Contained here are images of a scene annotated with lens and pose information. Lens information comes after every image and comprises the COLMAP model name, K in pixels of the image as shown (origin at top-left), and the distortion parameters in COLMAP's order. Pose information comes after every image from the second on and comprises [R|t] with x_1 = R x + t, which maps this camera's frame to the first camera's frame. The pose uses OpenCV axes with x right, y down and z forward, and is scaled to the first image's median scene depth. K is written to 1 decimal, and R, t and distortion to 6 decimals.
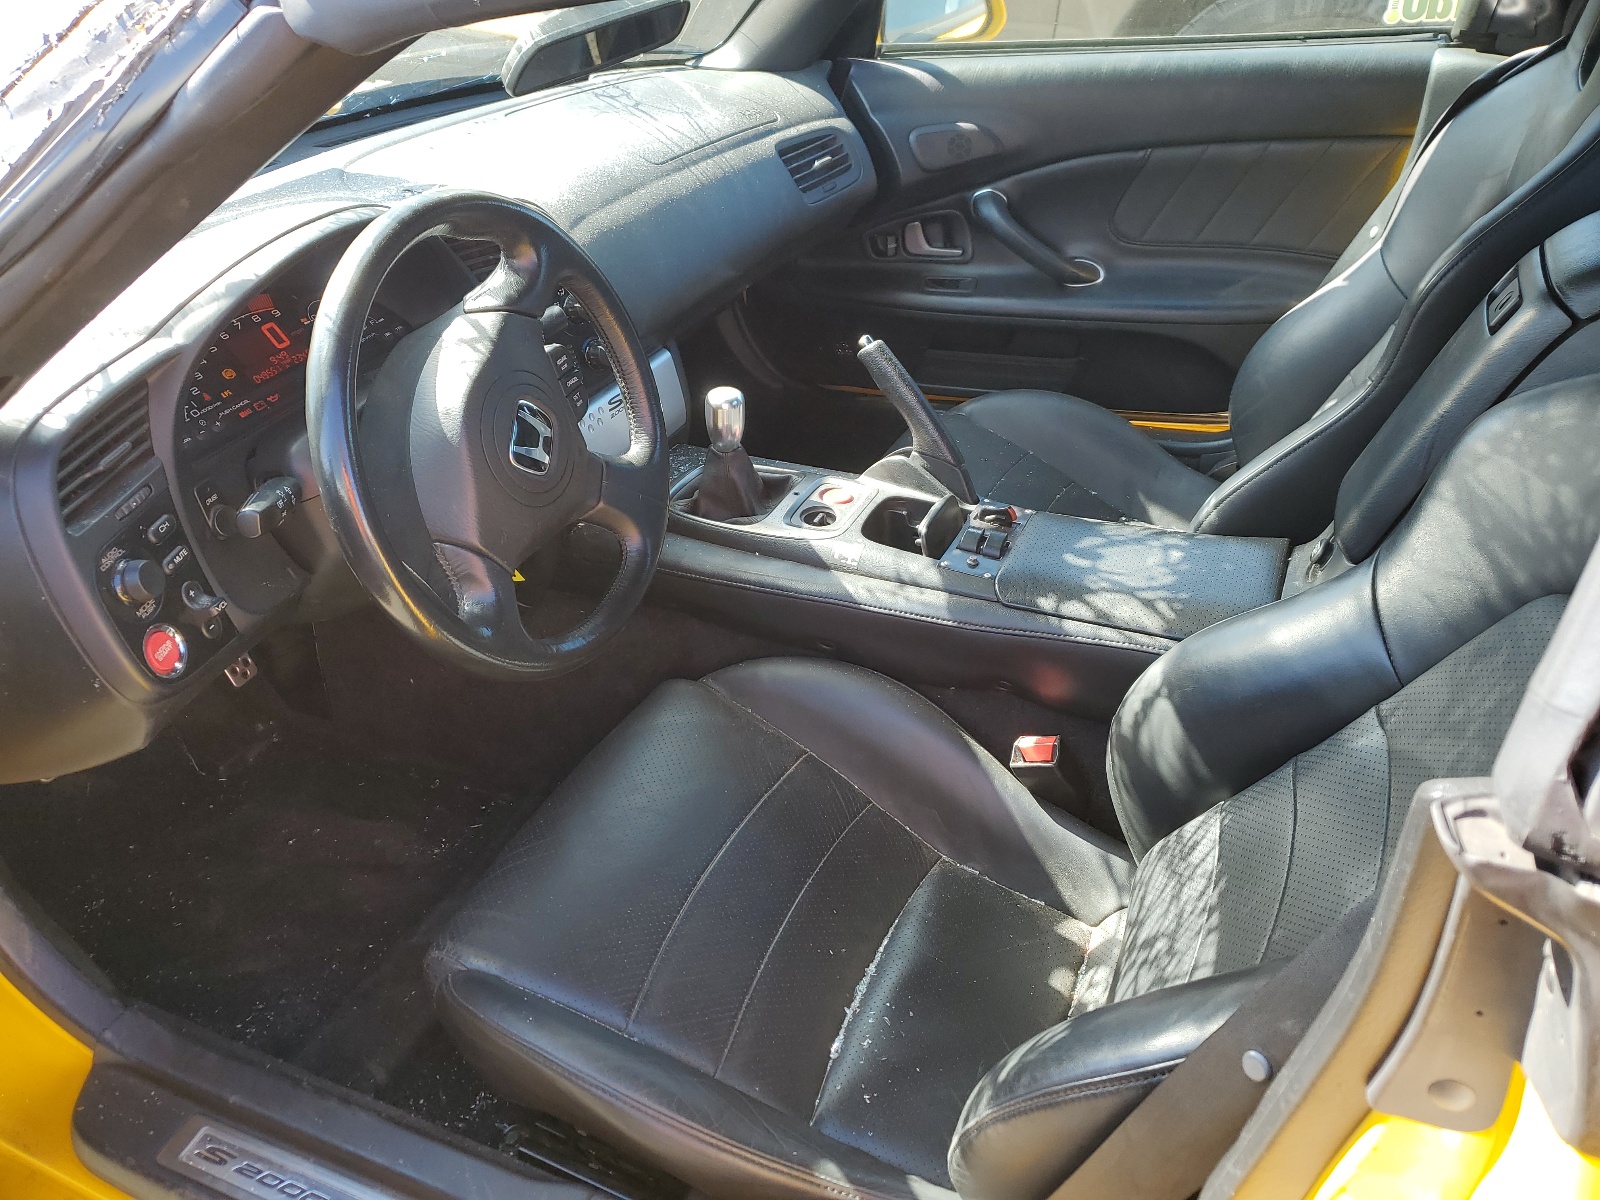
lens RADIAL K [[1222.6, 0, 803.5], [0, 1222.6, 600.9], [0, 0, 1]] dist [0.005979, 0.007933]
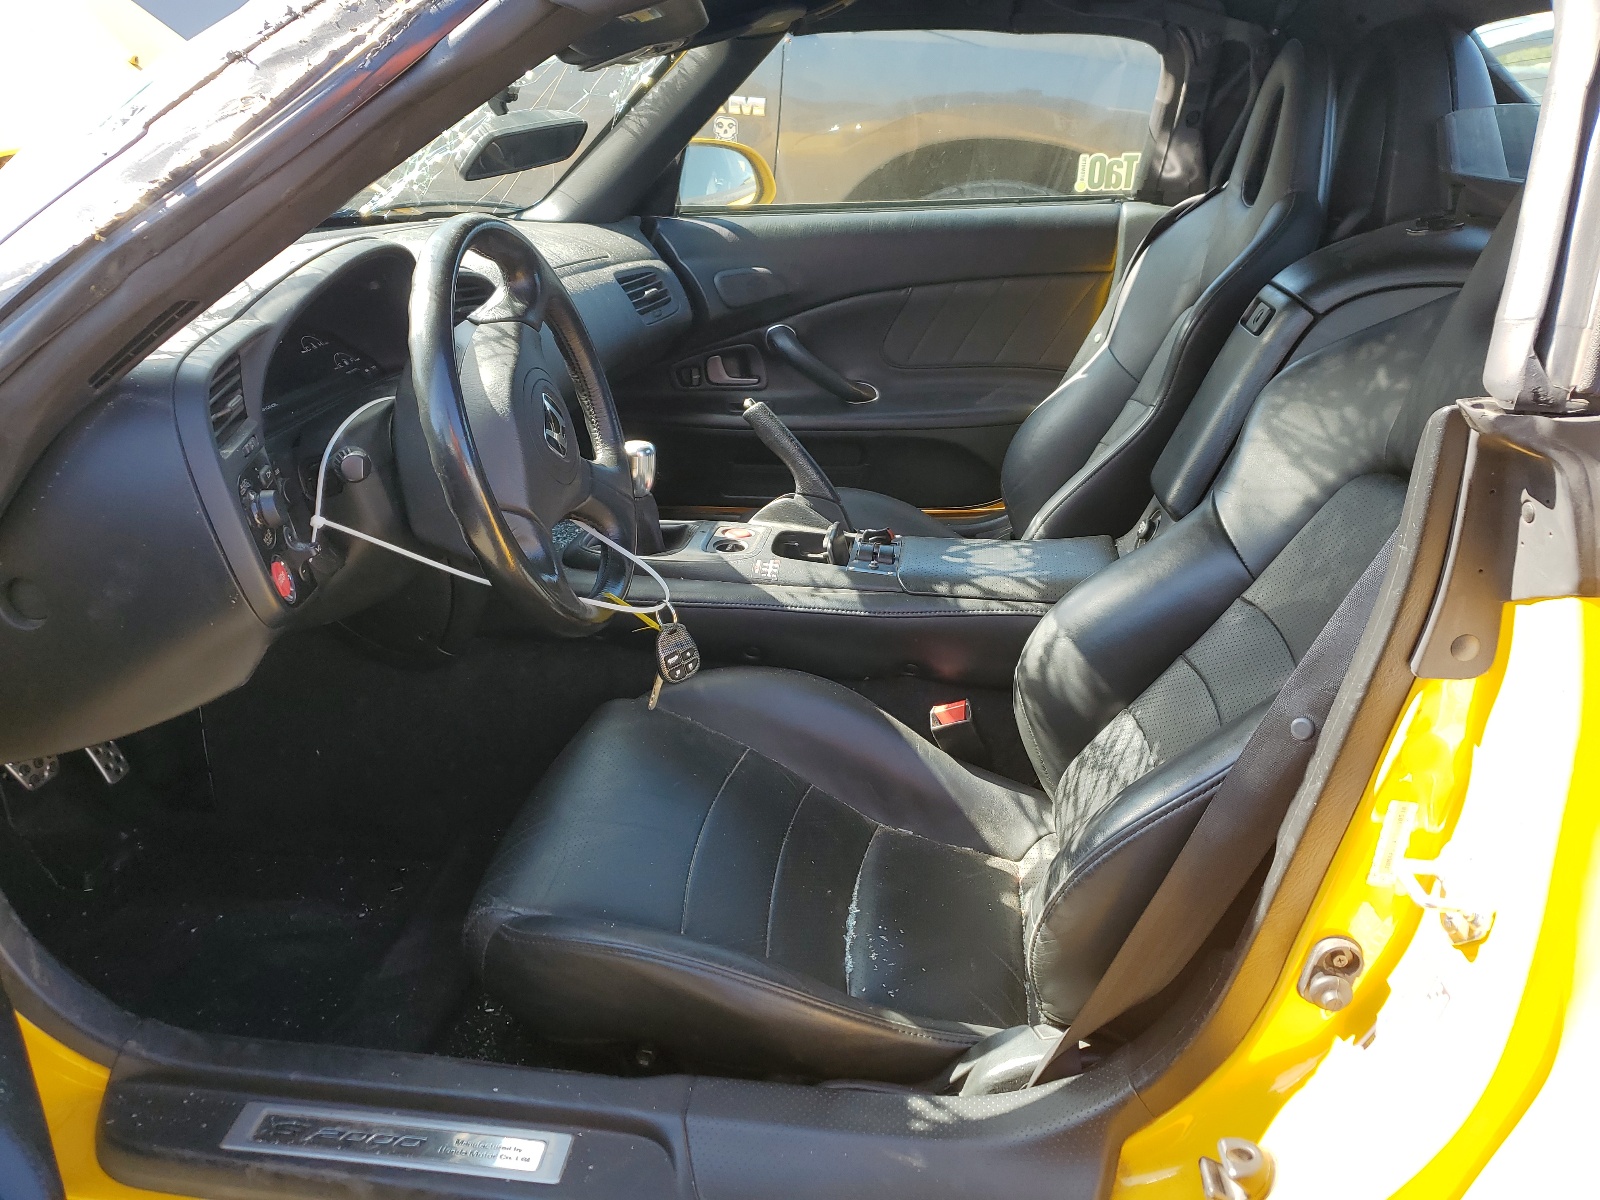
lens RADIAL K [[1222.6, 0, 795.7], [0, 1222.6, 596.1], [0, 0, 1]] dist [0.005979, 0.007933]
pose [[0.958858, -0.058114, 0.277873, -0.258571], [0.112383, 0.976563, -0.183560, 0.201015], [-0.260693, 0.207237, 0.942917, -0.083533]]
